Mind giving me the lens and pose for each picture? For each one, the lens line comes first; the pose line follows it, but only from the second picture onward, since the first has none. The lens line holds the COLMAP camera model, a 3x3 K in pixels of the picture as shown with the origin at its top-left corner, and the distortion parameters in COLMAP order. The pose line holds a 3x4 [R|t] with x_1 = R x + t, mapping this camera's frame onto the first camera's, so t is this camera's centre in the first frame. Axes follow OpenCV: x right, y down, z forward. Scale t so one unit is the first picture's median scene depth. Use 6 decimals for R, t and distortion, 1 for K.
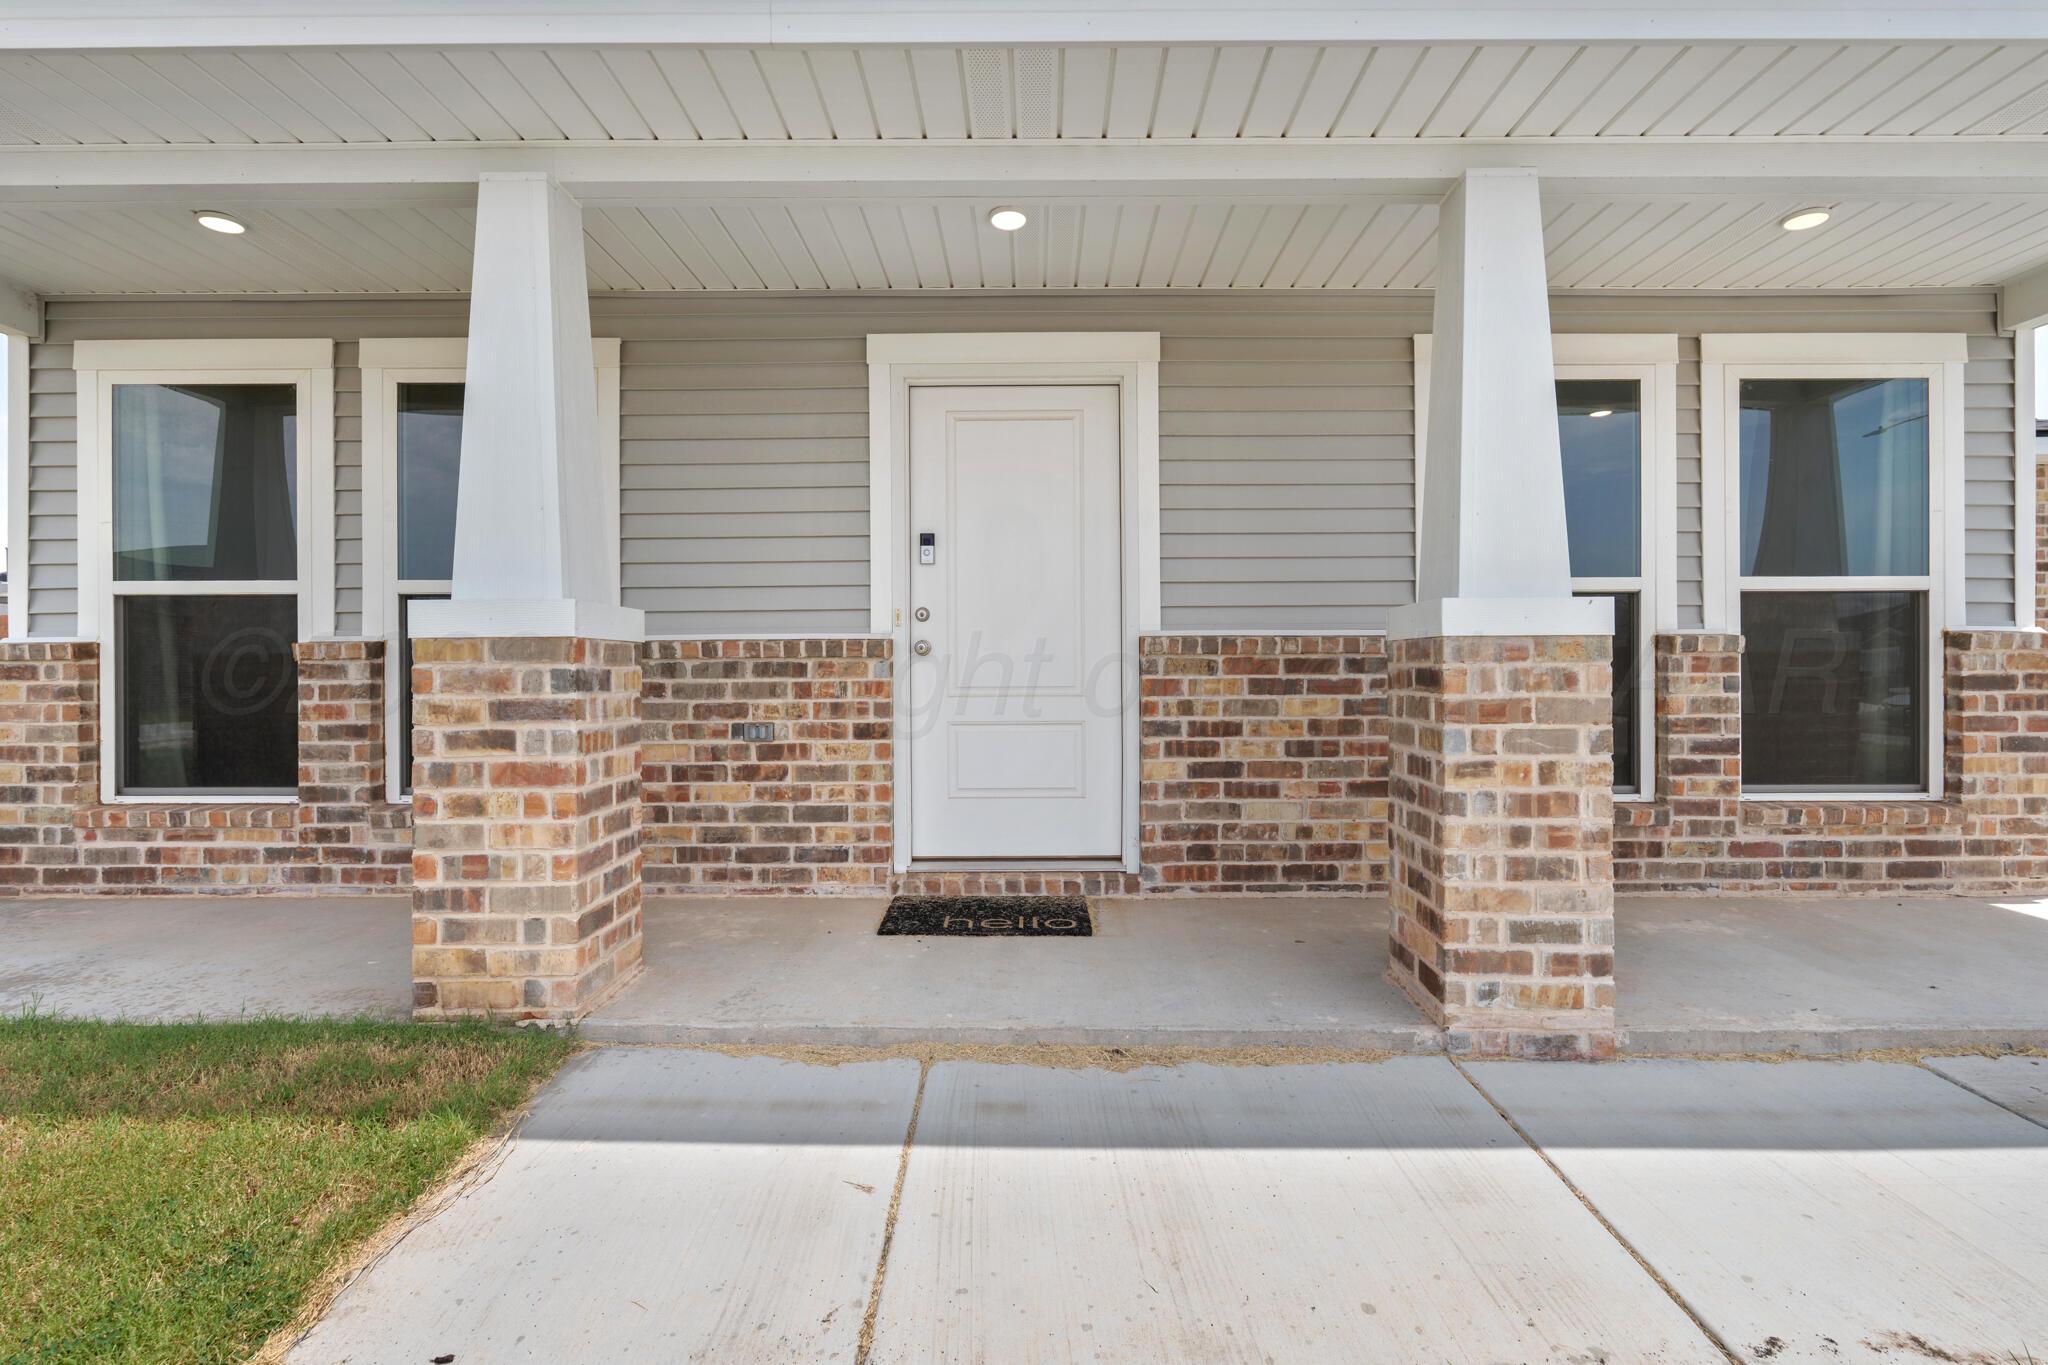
lens RADIAL K [[897.9, 0, 1024.0], [0, 897.9, 682.5], [0, 0, 1]] dist [-0.005821, 0.000558]
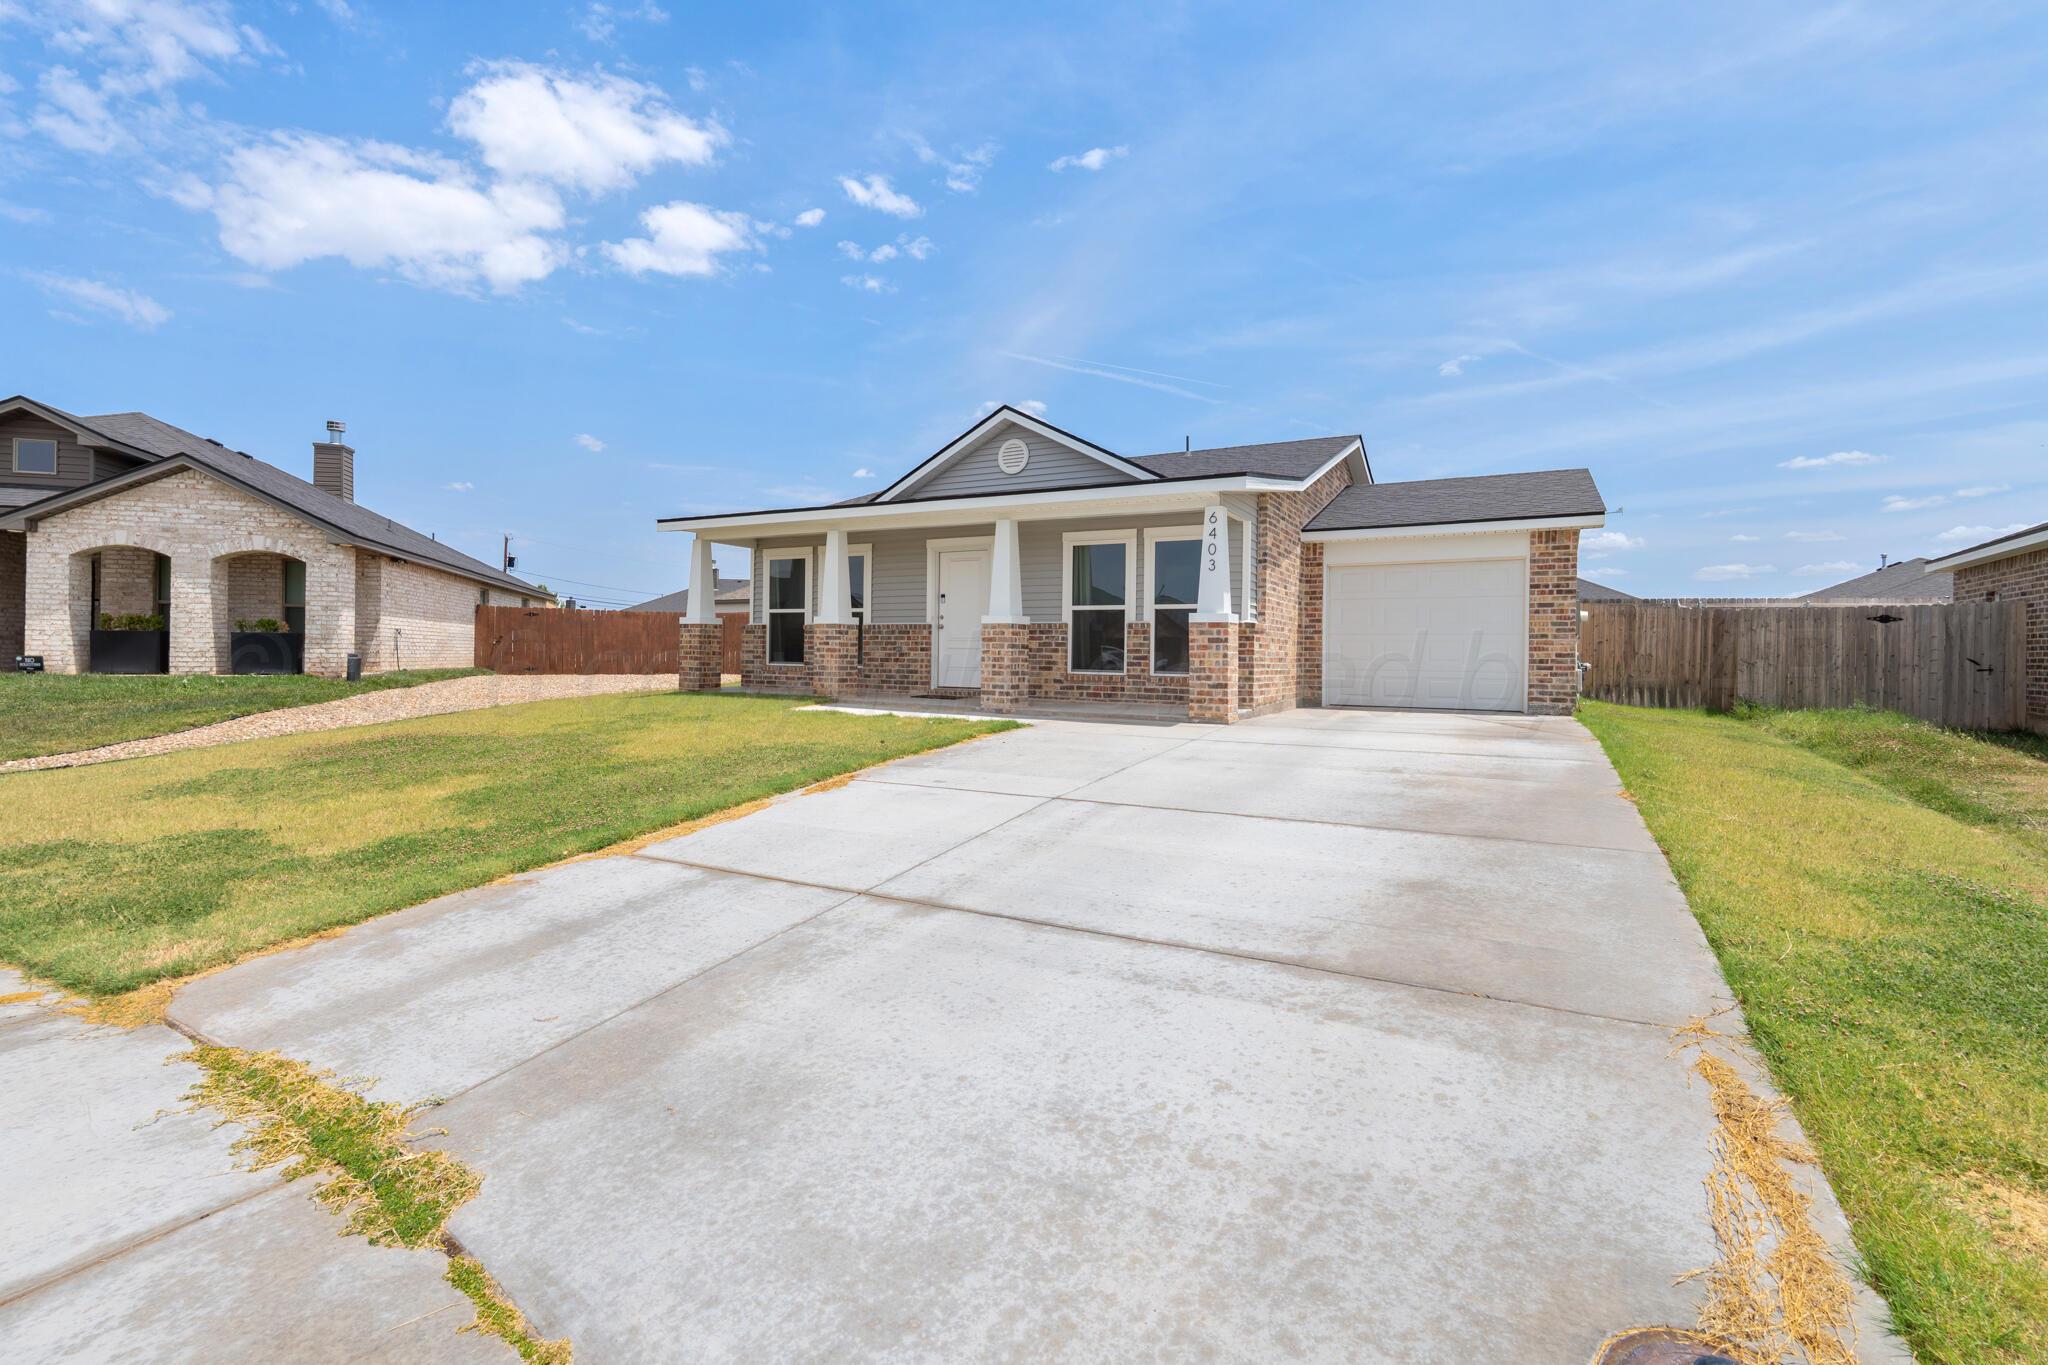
lens RADIAL K [[946.8, 0, 1057.8], [0, 946.8, 664.5], [0, 0, 1]] dist [-0.011056, 0.000160]
pose [[0.885997, 0.021044, -0.463213, 2.101226], [-0.023953, 0.999713, -0.000399, 0.104949], [0.463071, 0.011449, 0.886247, -2.163814]]
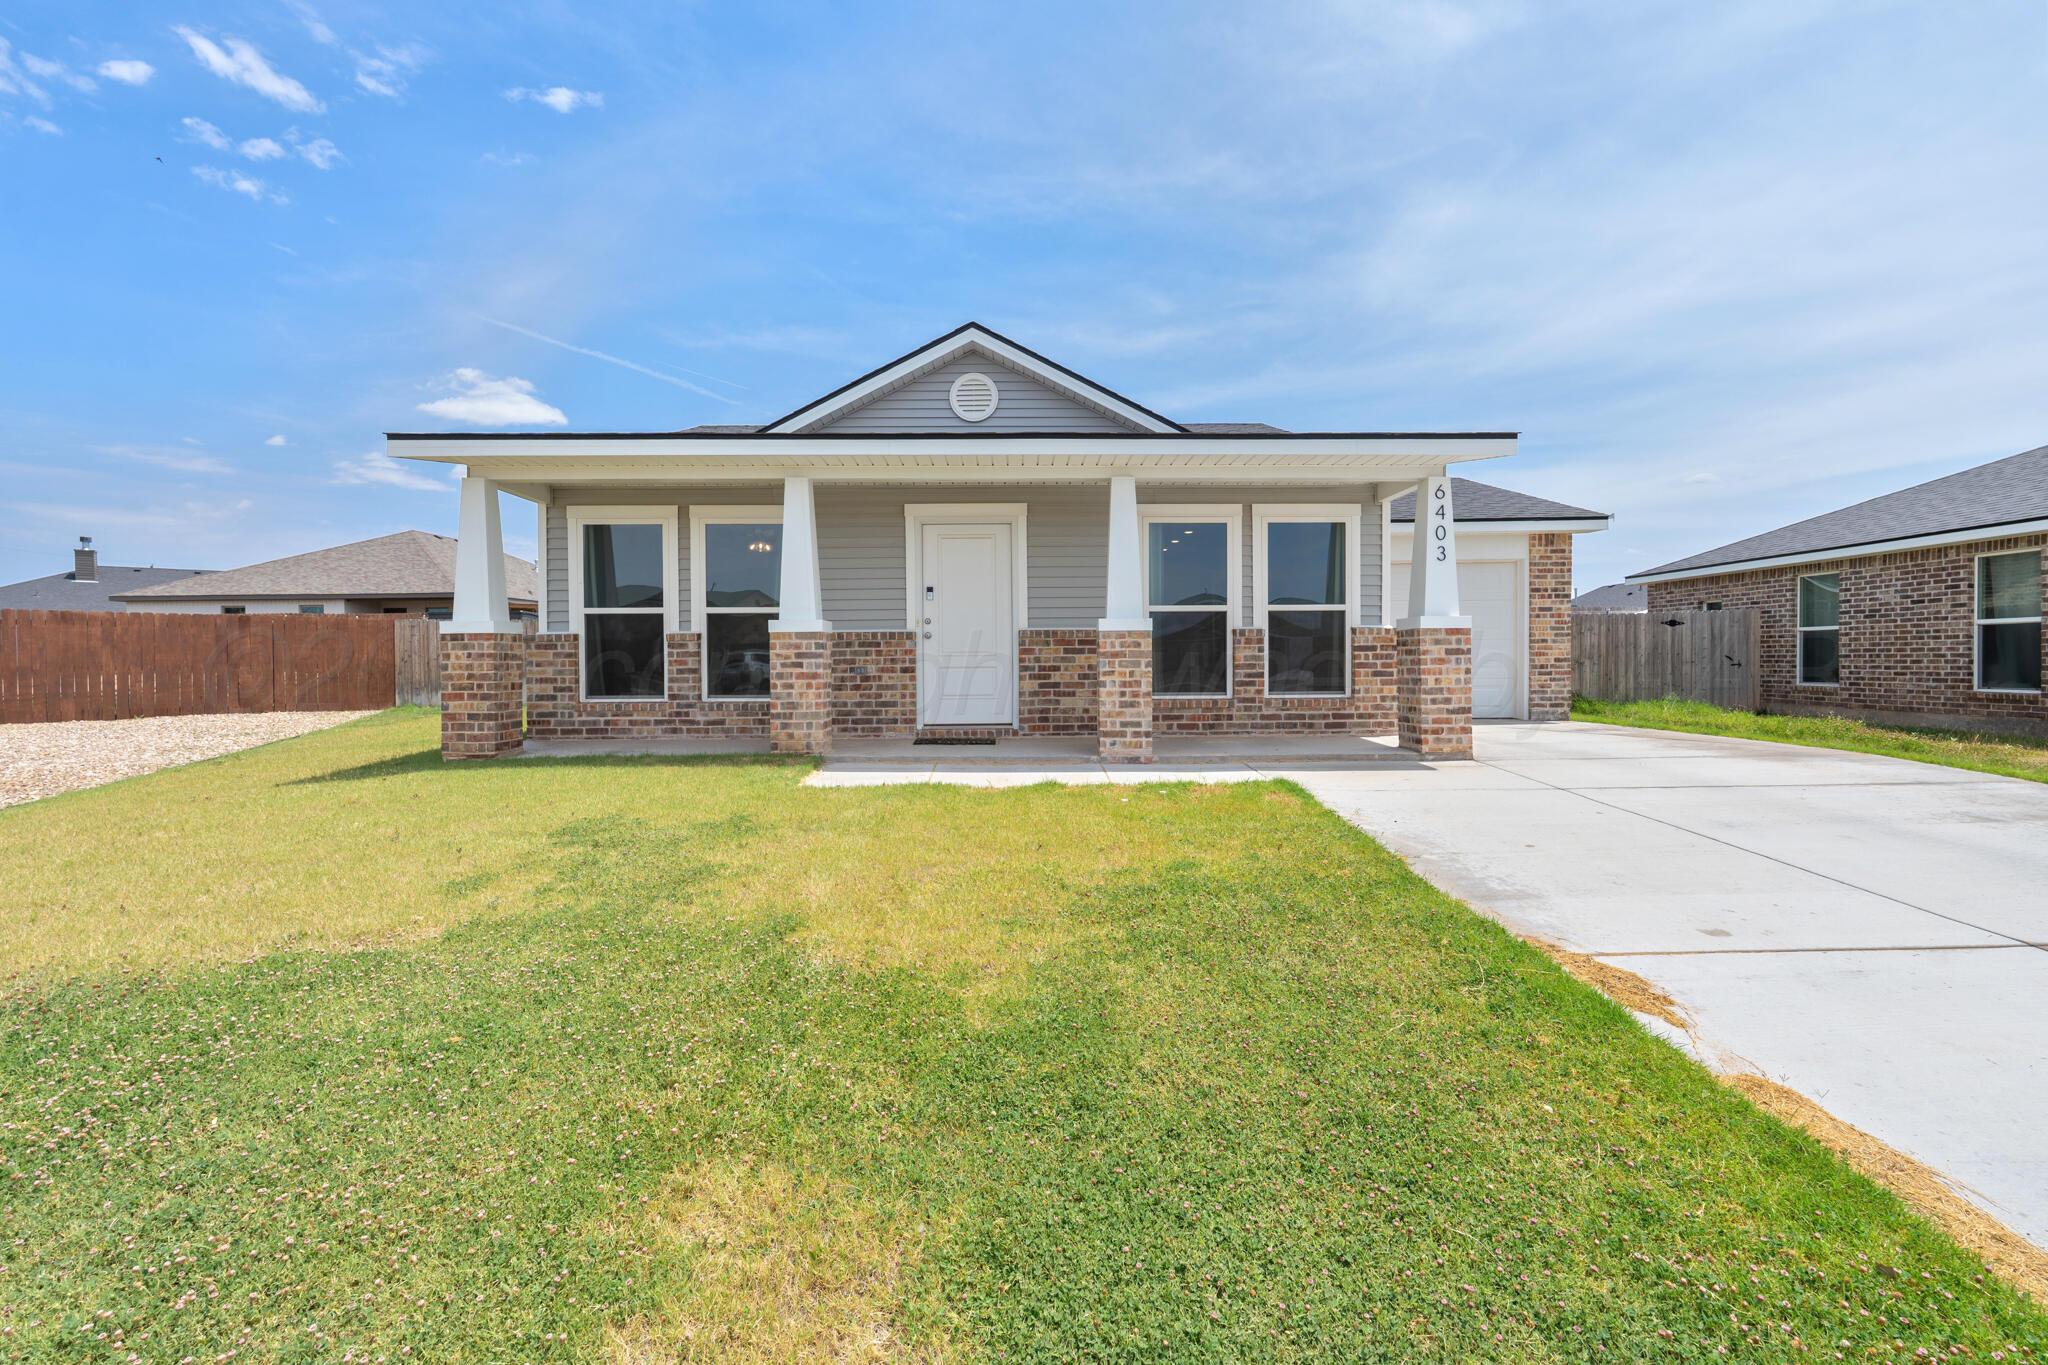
lens RADIAL K [[914.4, 0, 1037.2], [0, 914.4, 704.5], [0, 0, 1]] dist [-0.005048, 0.000532]
pose [[0.999133, -0.005507, 0.041265, 0.077823], [0.004073, 0.999387, 0.034772, 0.063347], [-0.041431, -0.034574, 0.998543, -1.481919]]
